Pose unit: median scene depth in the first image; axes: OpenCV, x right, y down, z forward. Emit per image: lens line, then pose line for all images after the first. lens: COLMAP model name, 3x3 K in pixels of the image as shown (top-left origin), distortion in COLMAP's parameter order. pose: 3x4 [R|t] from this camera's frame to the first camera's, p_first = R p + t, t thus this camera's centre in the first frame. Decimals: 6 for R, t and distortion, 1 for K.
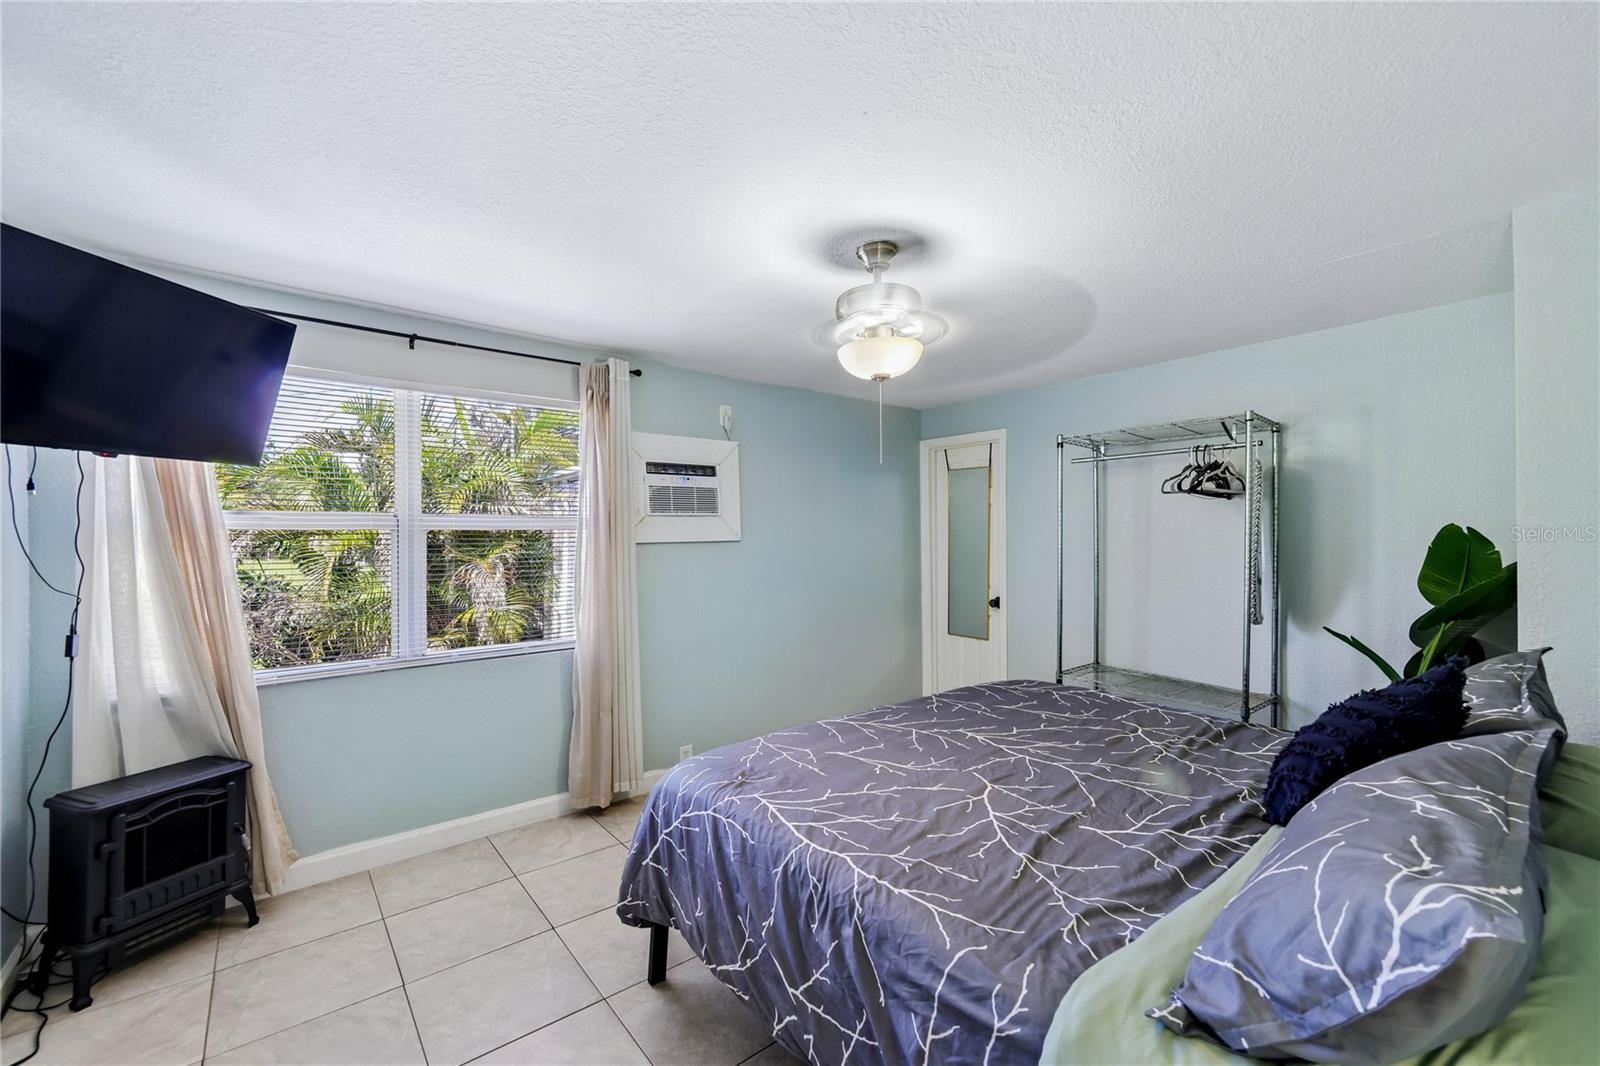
lens RADIAL K [[654.2, 0, 799.5], [0, 654.2, 547.2], [0, 0, 1]] dist [-0.000600, -0.000130]
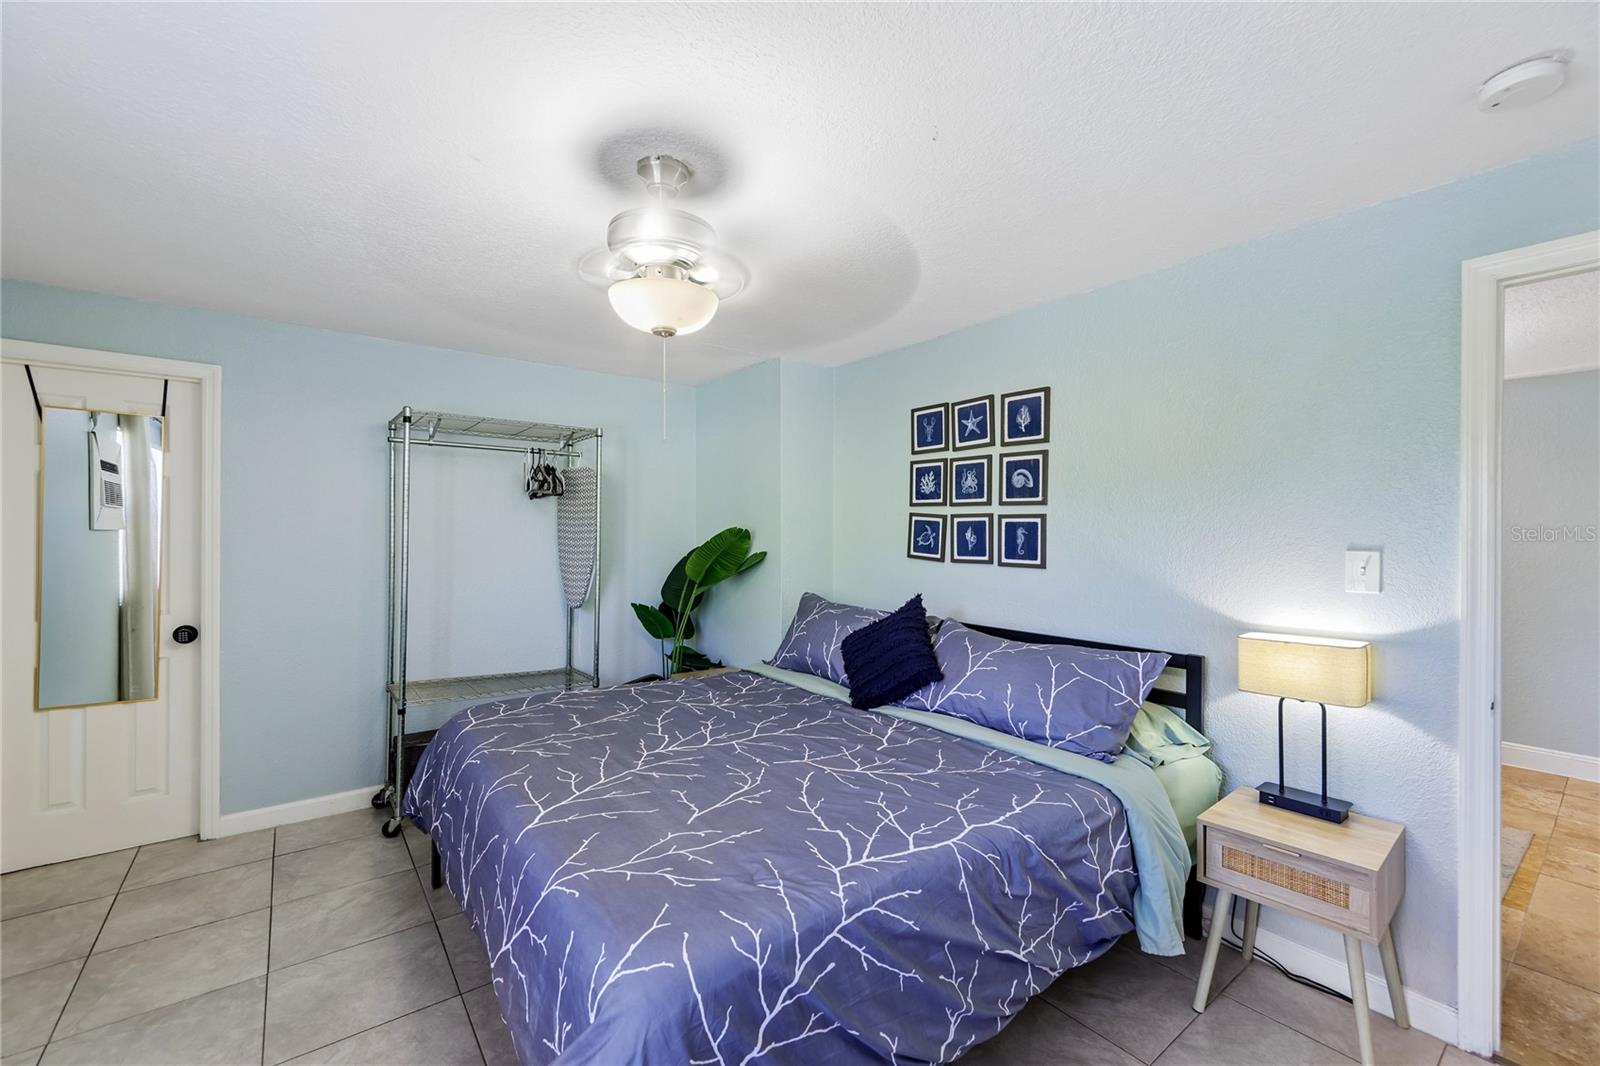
lens RADIAL K [[654.2, 0, 799.5], [0, 654.2, 547.2], [0, 0, 1]] dist [-0.000600, -0.000130]
pose [[0.018056, -0.014400, 0.999733, -0.673484], [0.009515, 0.999853, 0.014230, -0.008023], [-0.999792, 0.009255, 0.018190, 0.832460]]
